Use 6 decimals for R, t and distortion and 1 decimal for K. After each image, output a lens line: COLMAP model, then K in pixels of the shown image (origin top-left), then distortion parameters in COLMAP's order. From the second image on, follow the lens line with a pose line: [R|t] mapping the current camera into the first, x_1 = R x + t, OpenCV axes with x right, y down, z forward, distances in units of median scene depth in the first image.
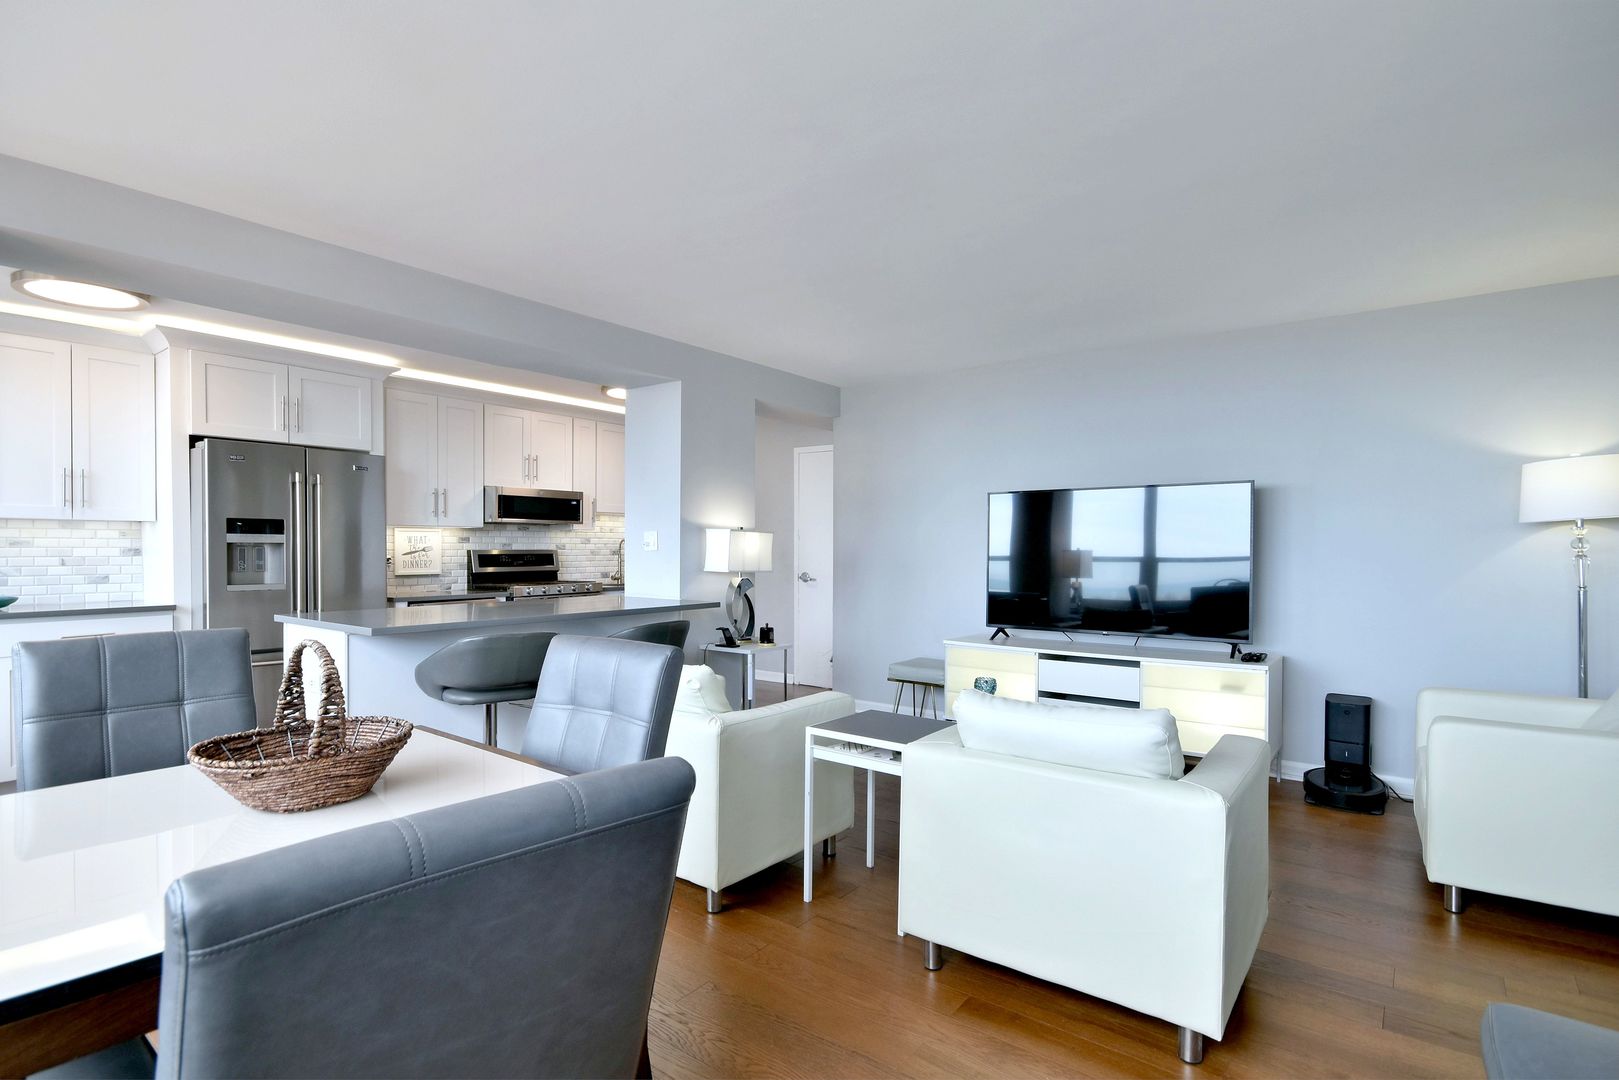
lens RADIAL K [[793.2, 0, 822.8], [0, 793.2, 561.1], [0, 0, 1]] dist [0.016955, -0.006706]
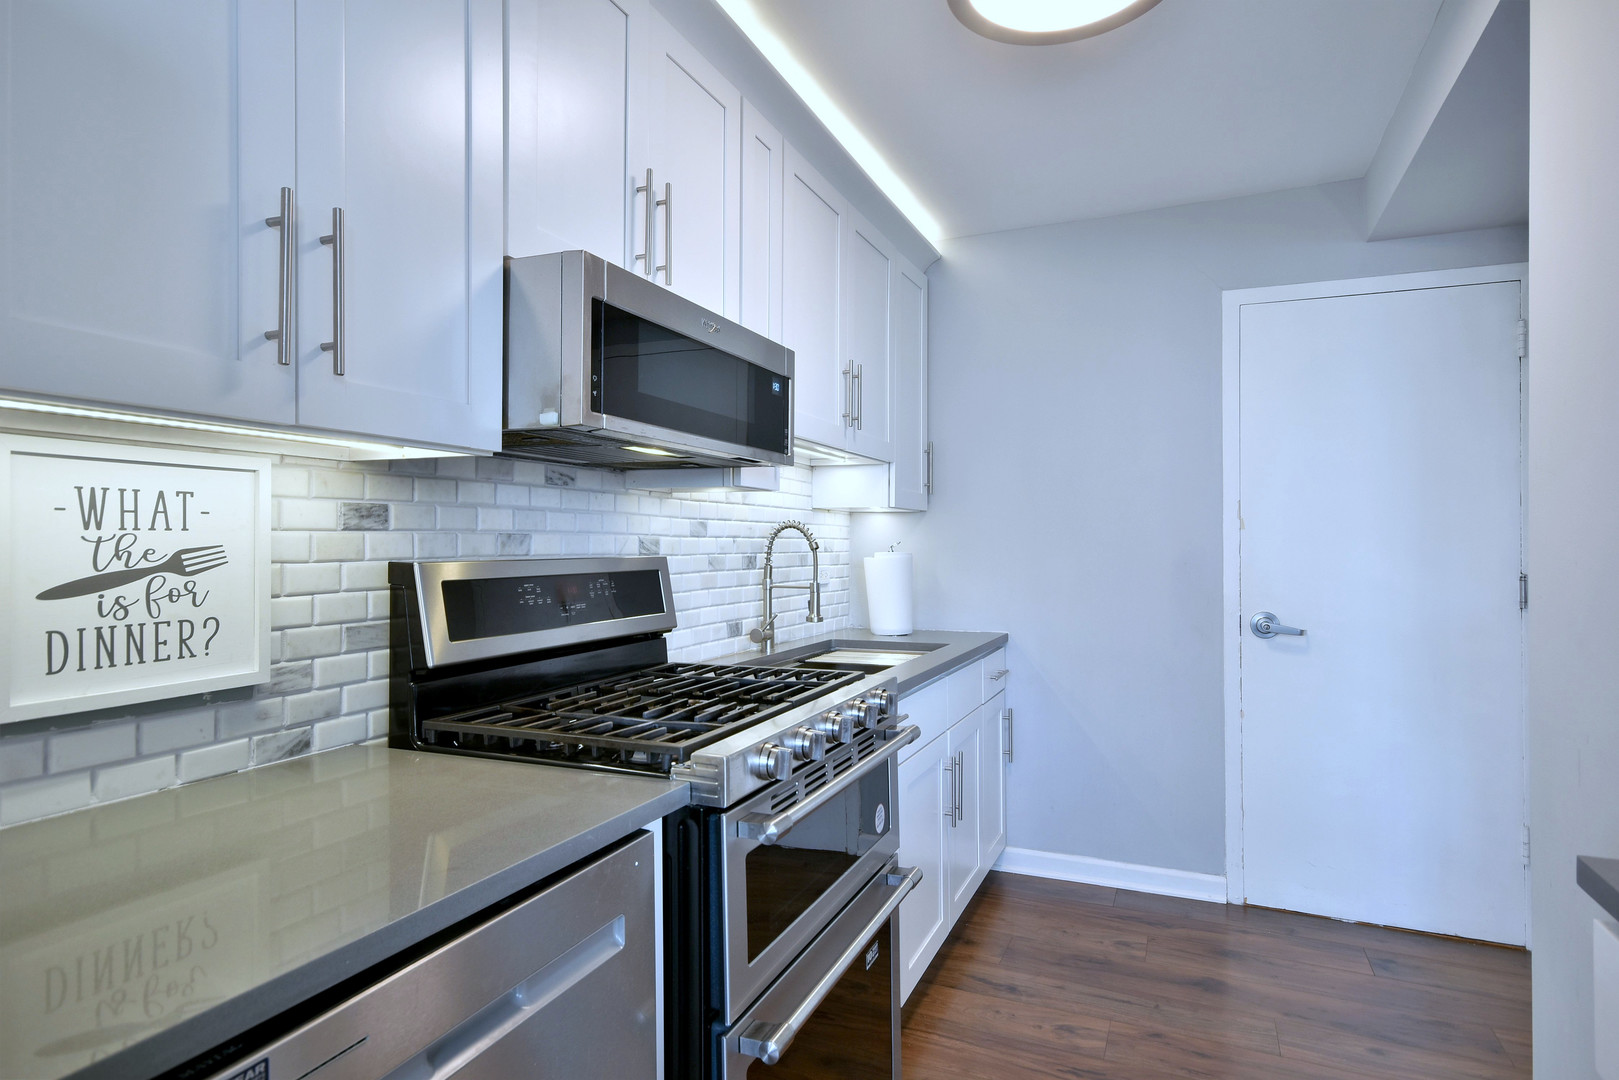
lens RADIAL K [[877.5, 0, 805.3], [0, 877.5, 543.1], [0, 0, 1]] dist [0.022027, -0.001199]
pose [[0.973091, 0.001987, 0.230414, -0.421388], [0.001873, 0.999862, -0.016534, -0.015998], [-0.230415, 0.016521, 0.972952, 0.793282]]
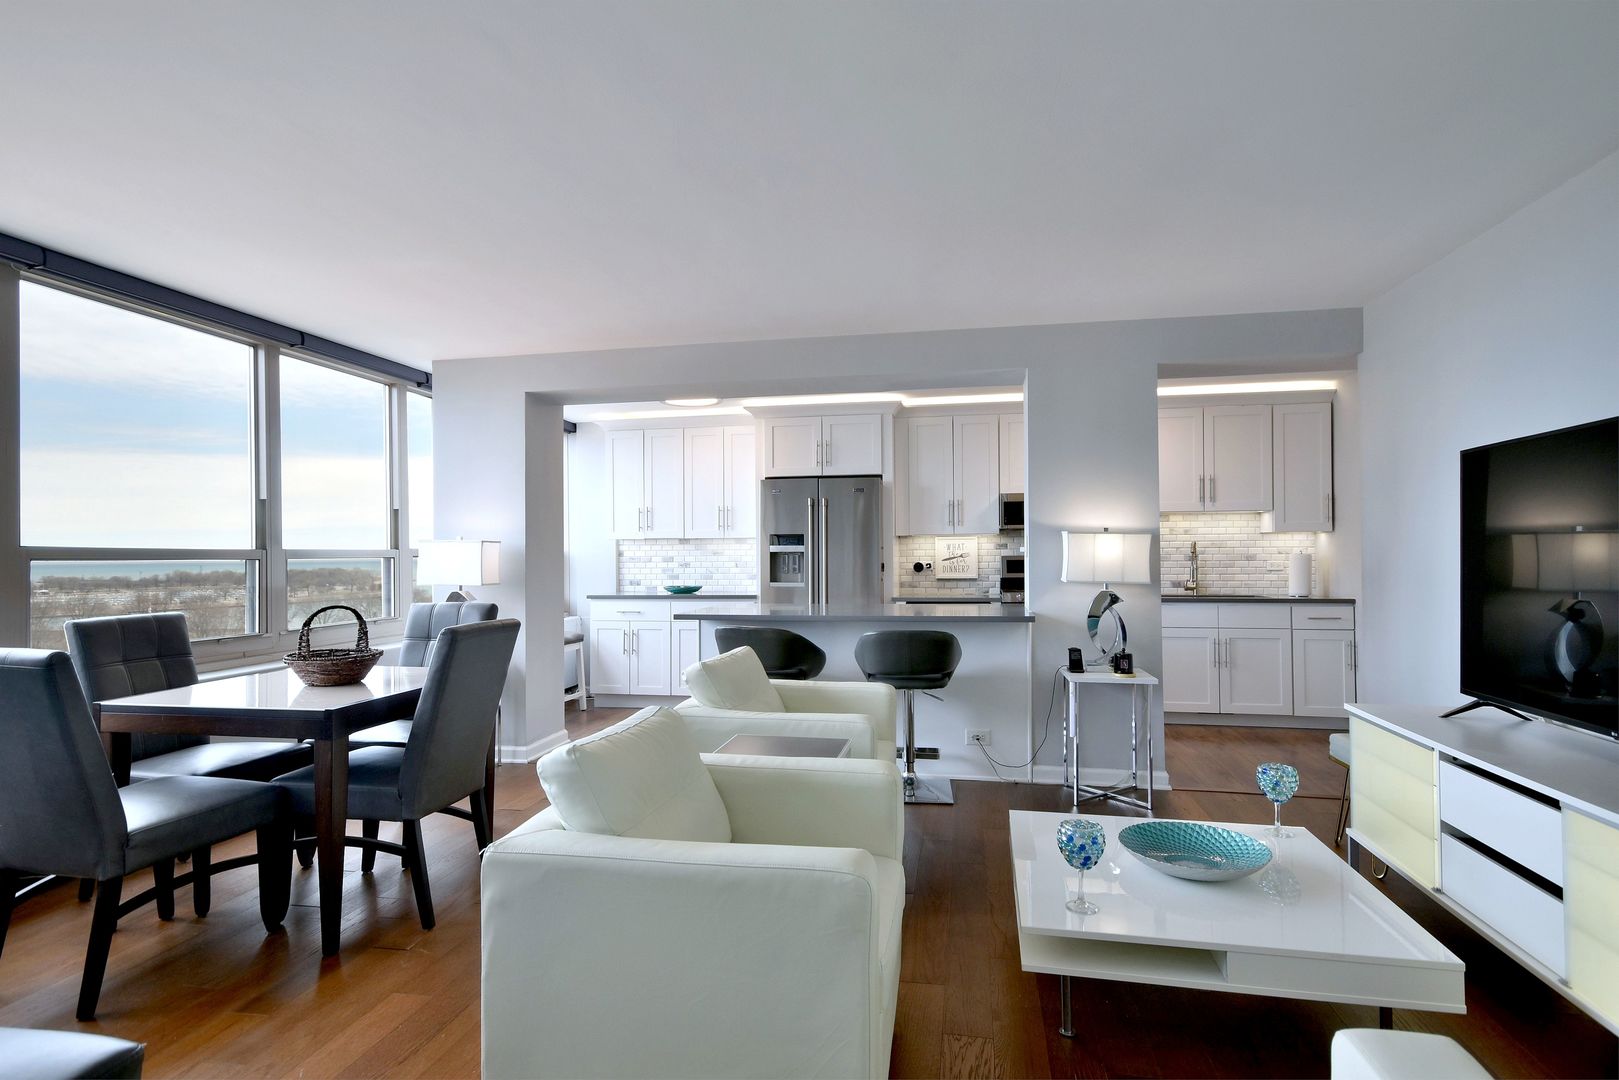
lens RADIAL K [[877.5, 0, 803.1], [0, 877.5, 548.1], [0, 0, 1]] dist [0.022027, -0.001199]
pose [[0.434285, -0.010371, -0.900716, 0.513443], [-0.007221, 0.999862, -0.014994, -0.005420], [0.900746, 0.013015, 0.434150, 0.289263]]
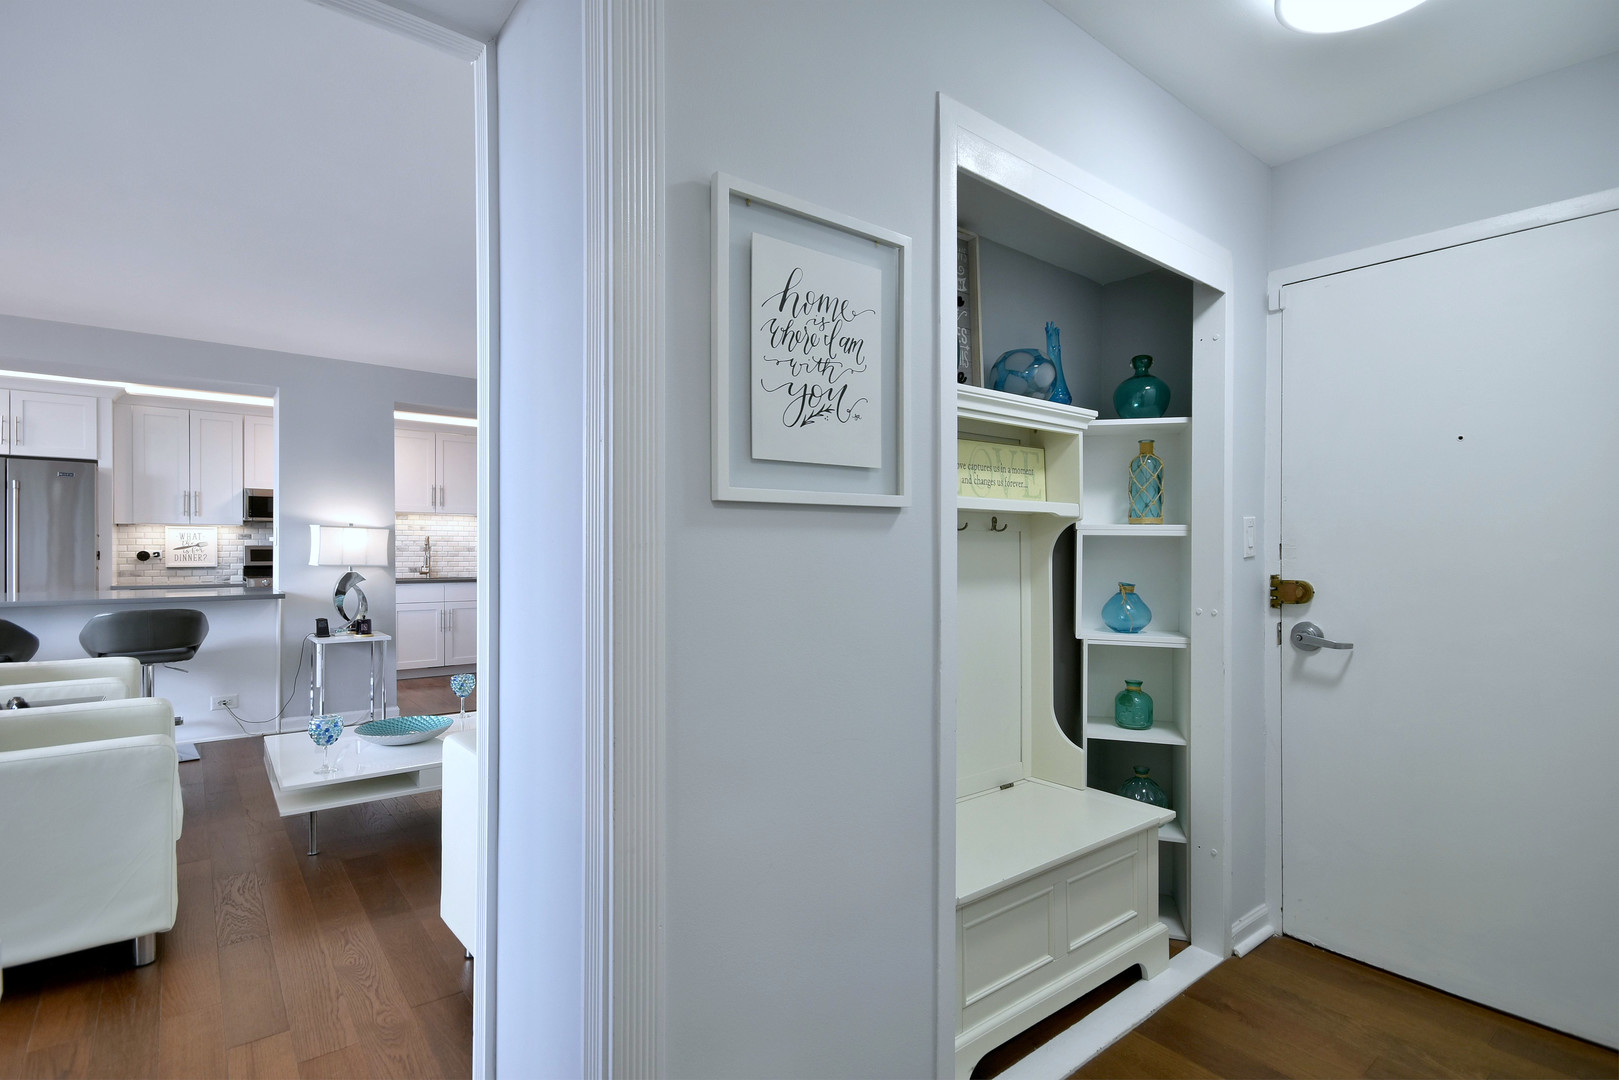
lens RADIAL K [[793.2, 0, 824.1], [0, 793.2, 551.2], [0, 0, 1]] dist [0.016955, -0.006706]
pose [[0.966894, 0.004660, -0.255134, 0.683710], [-0.008171, 0.999886, -0.012707, 0.001804], [0.255046, 0.014371, 0.966822, 0.126995]]
